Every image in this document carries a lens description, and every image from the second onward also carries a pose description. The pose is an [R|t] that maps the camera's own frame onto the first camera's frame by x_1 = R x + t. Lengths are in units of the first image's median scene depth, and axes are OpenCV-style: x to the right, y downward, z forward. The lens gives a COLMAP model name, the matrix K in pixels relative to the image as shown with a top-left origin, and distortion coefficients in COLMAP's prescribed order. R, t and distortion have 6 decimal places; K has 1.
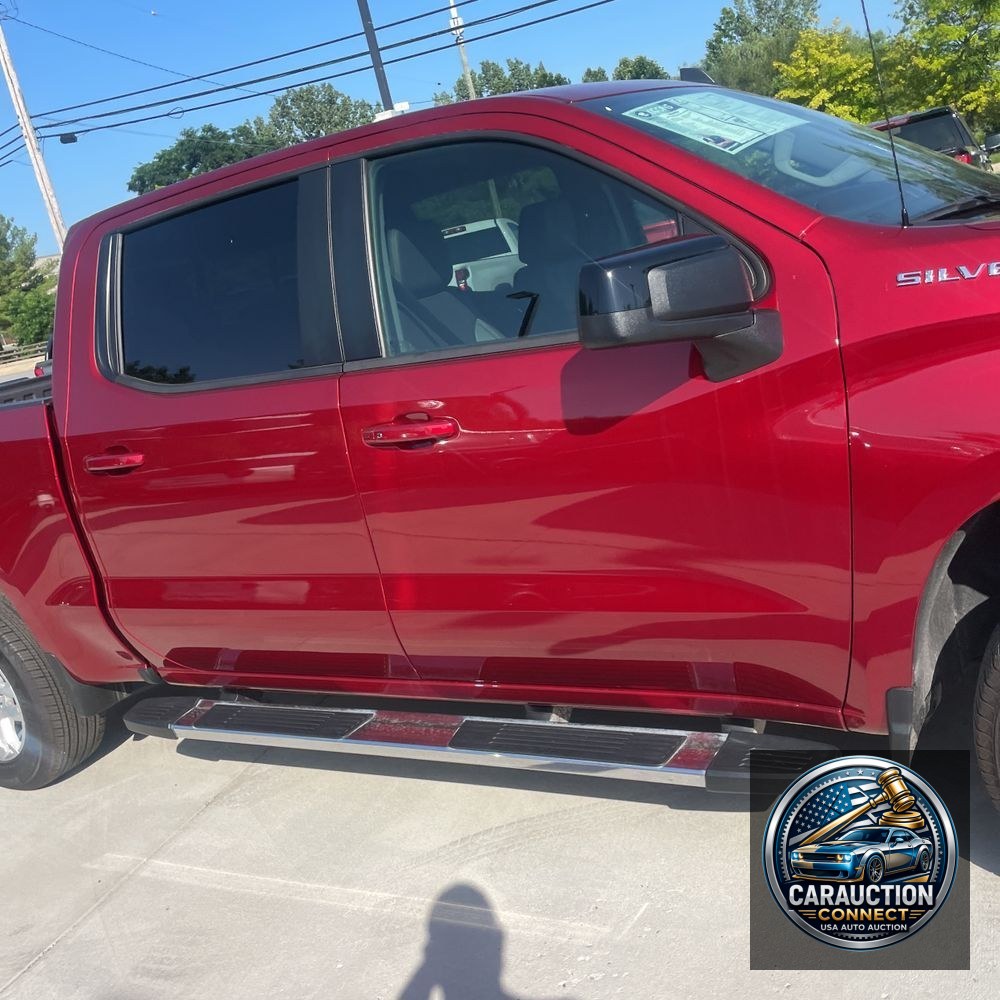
lens RADIAL K [[1028.7, 0, 520.5], [0, 1028.7, 520.3], [0, 0, 1]] dist [0.072704, -0.097757]
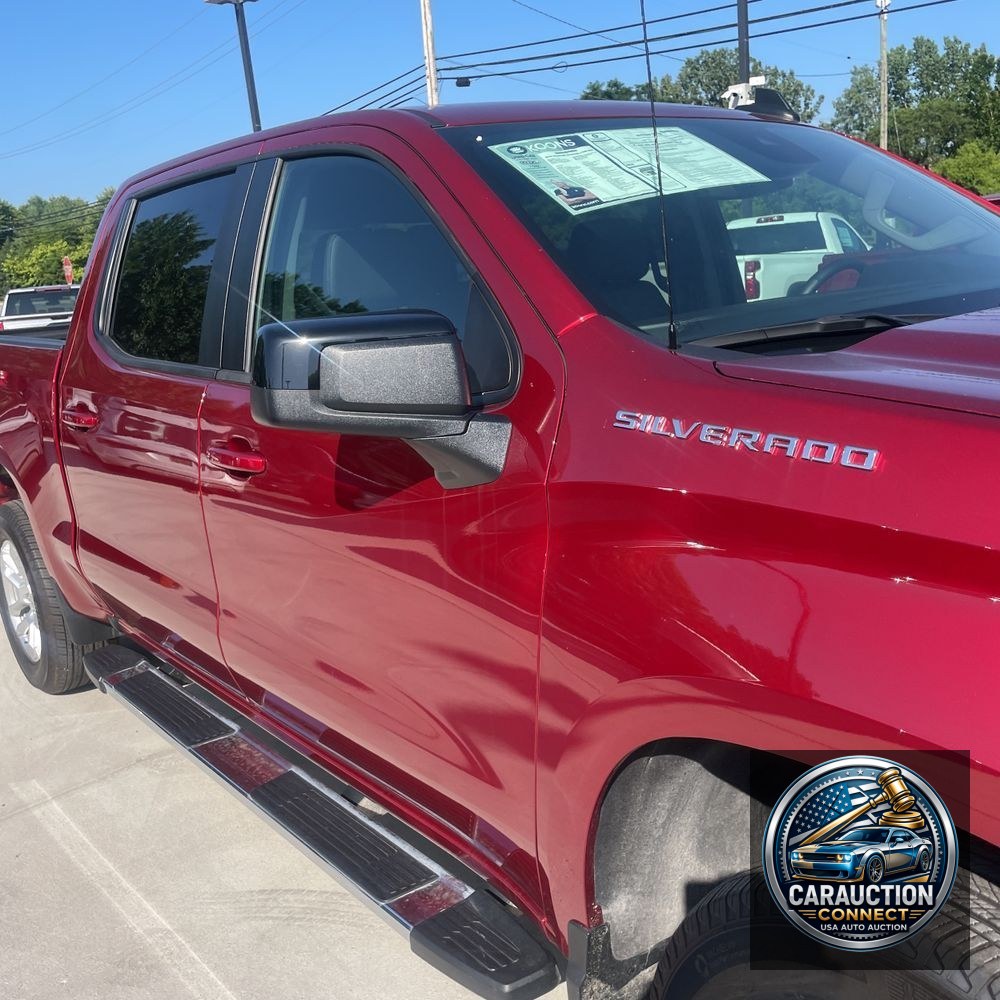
lens RADIAL K [[1026.3, 0, 504.2], [0, 1026.3, 495.8], [0, 0, 1]] dist [0.102957, -0.155079]
pose [[0.922658, 0.220029, -0.316684, 0.069280], [-0.216532, 0.975160, 0.046665, -0.024816], [0.319085, 0.025517, 0.947382, 0.033659]]
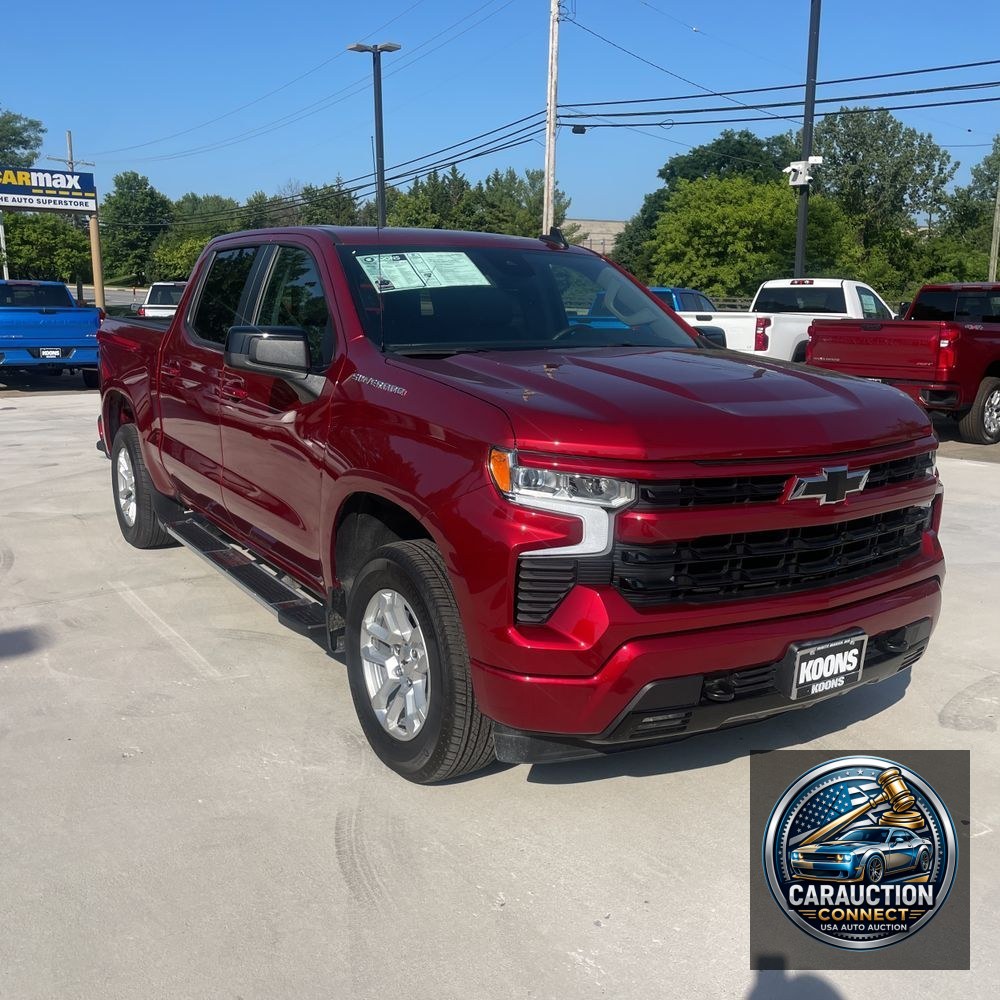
lens RADIAL K [[1026.3, 0, 504.2], [0, 1026.3, 495.8], [0, 0, 1]] dist [0.102957, -0.155079]
pose [[0.855189, 0.314877, -0.411708, 0.190411], [-0.324113, 0.944733, 0.049298, -0.026532], [0.404477, 0.091281, 0.909981, -0.081523]]
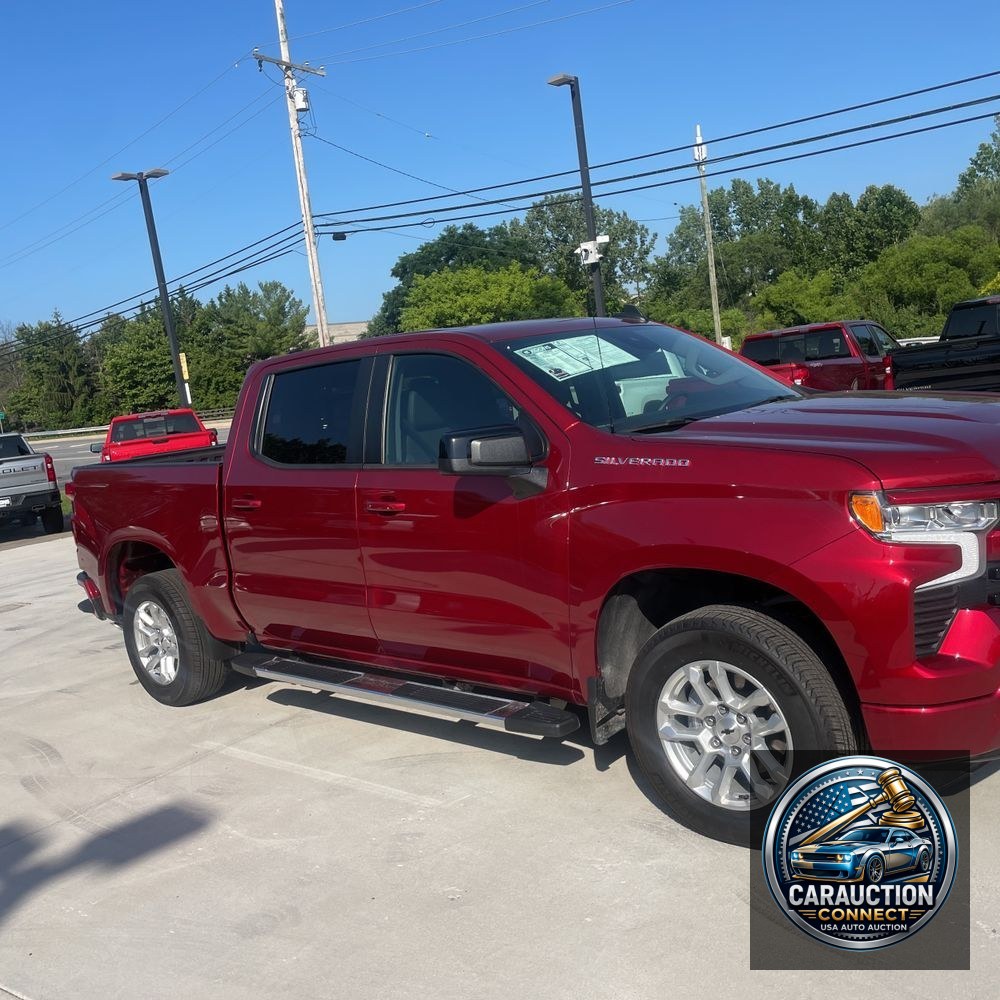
lens RADIAL K [[1026.3, 0, 504.2], [0, 1026.3, 495.8], [0, 0, 1]] dist [0.102957, -0.155079]
pose [[0.967159, 0.125329, -0.221126, 0.081814], [-0.148842, 0.984475, -0.093028, 0.005375], [0.206034, 0.122885, 0.970798, -0.118145]]
